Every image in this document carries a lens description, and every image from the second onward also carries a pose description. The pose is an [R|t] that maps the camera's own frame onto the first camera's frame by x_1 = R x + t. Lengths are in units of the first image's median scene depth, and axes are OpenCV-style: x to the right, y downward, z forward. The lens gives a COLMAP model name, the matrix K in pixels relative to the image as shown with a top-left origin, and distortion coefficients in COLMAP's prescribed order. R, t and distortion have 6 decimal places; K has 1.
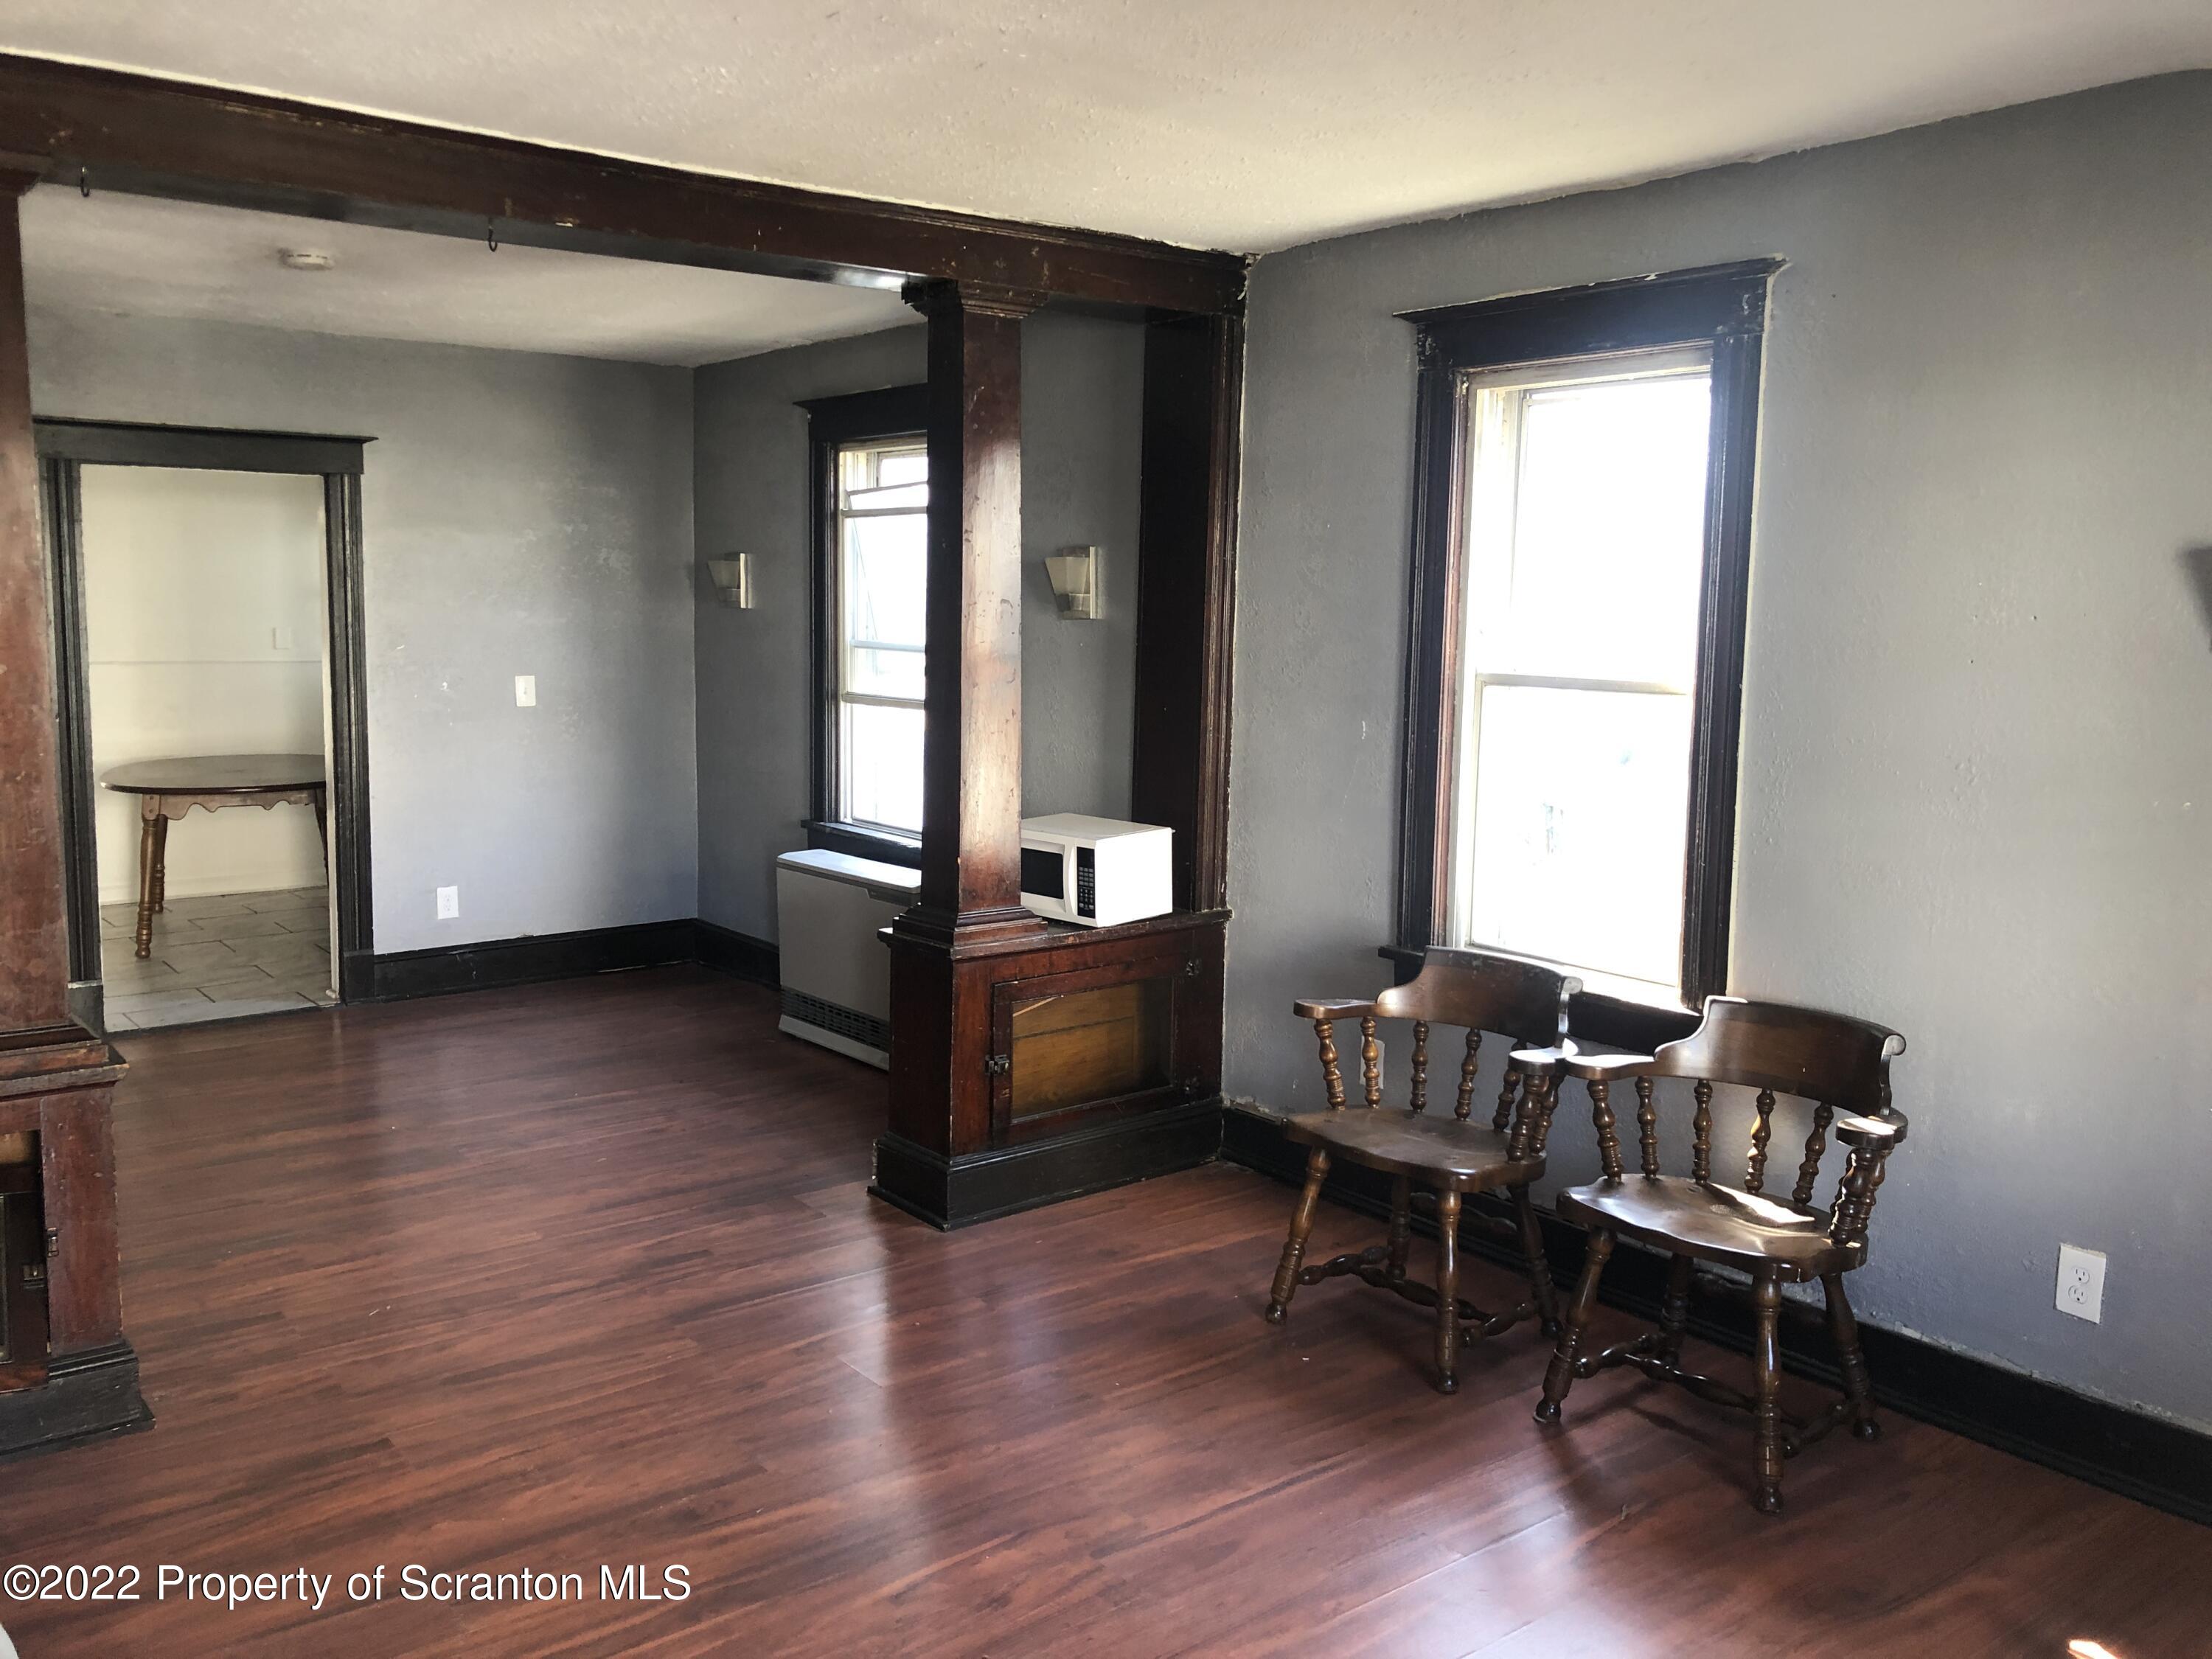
lens RADIAL K [[1819.8, 0, 1105.0], [0, 1819.8, 830.5], [0, 0, 1]] dist [0.034480, -0.015243]
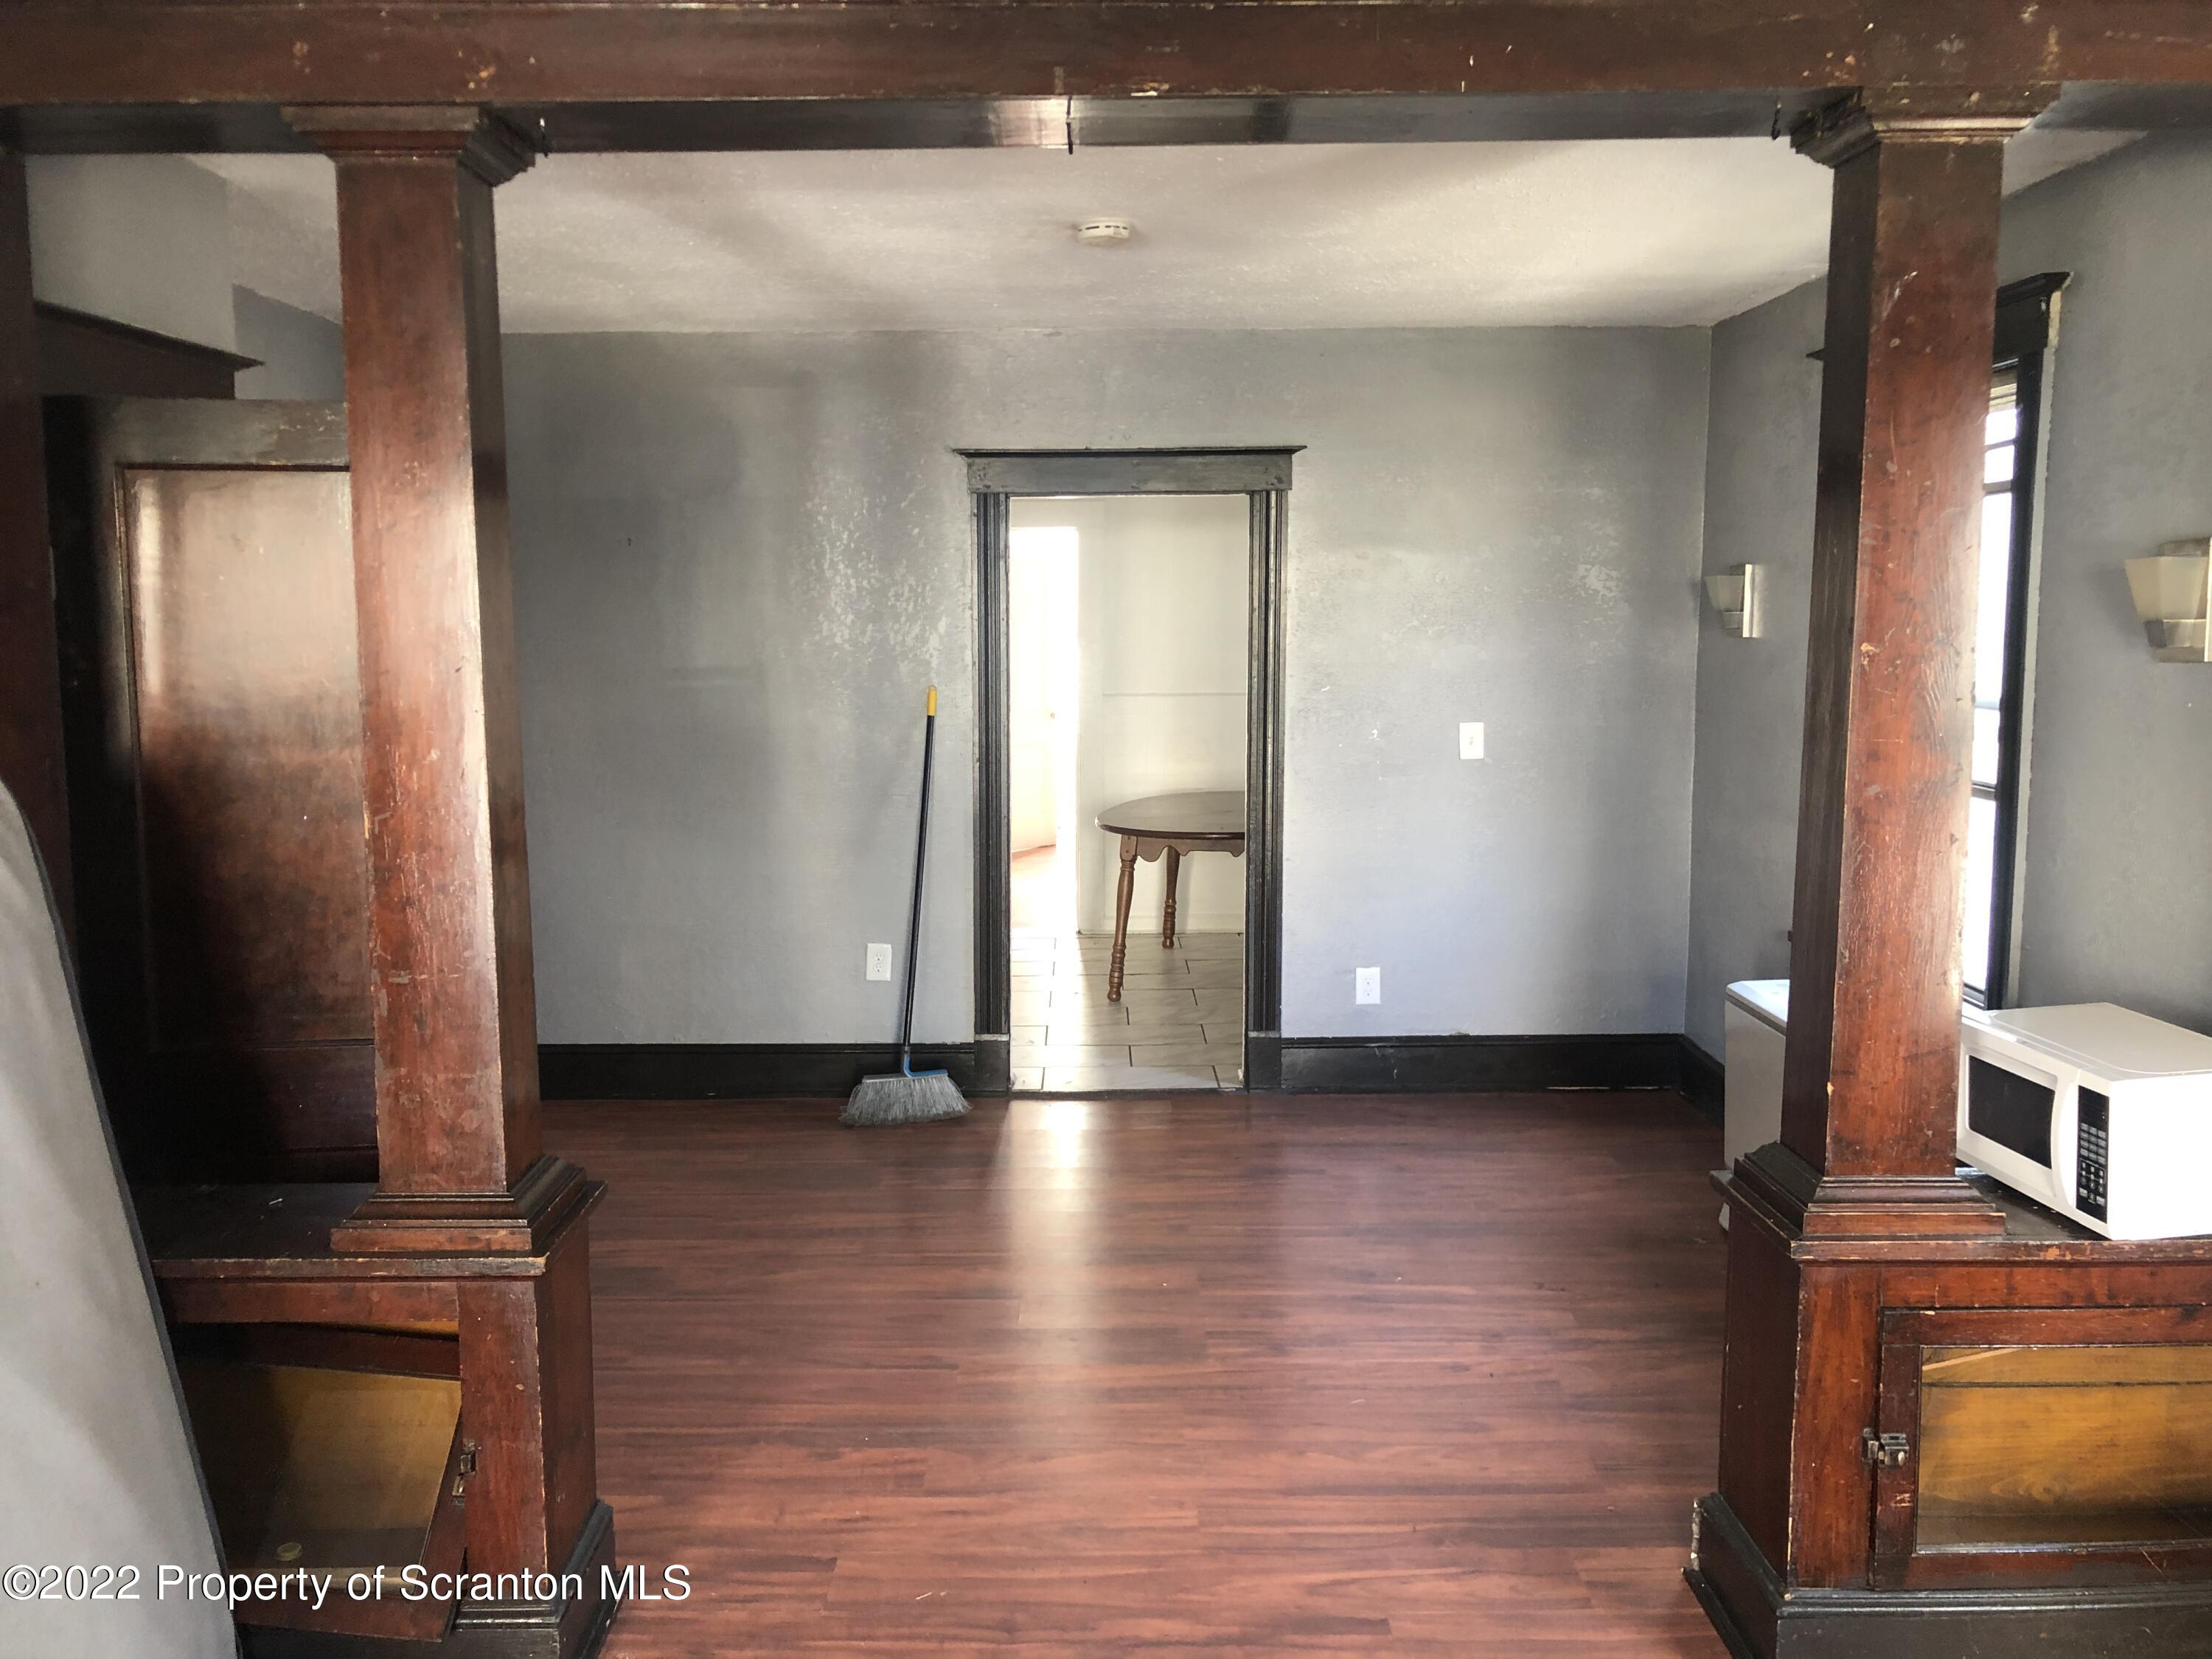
lens RADIAL K [[1819.8, 0, 1099.4], [0, 1819.8, 814.7], [0, 0, 1]] dist [0.034480, -0.015243]
pose [[0.787339, 0.054755, -0.614084, 0.086392], [-0.062662, 0.997997, 0.008646, -0.058201], [0.613327, 0.031673, 0.789194, 0.365550]]
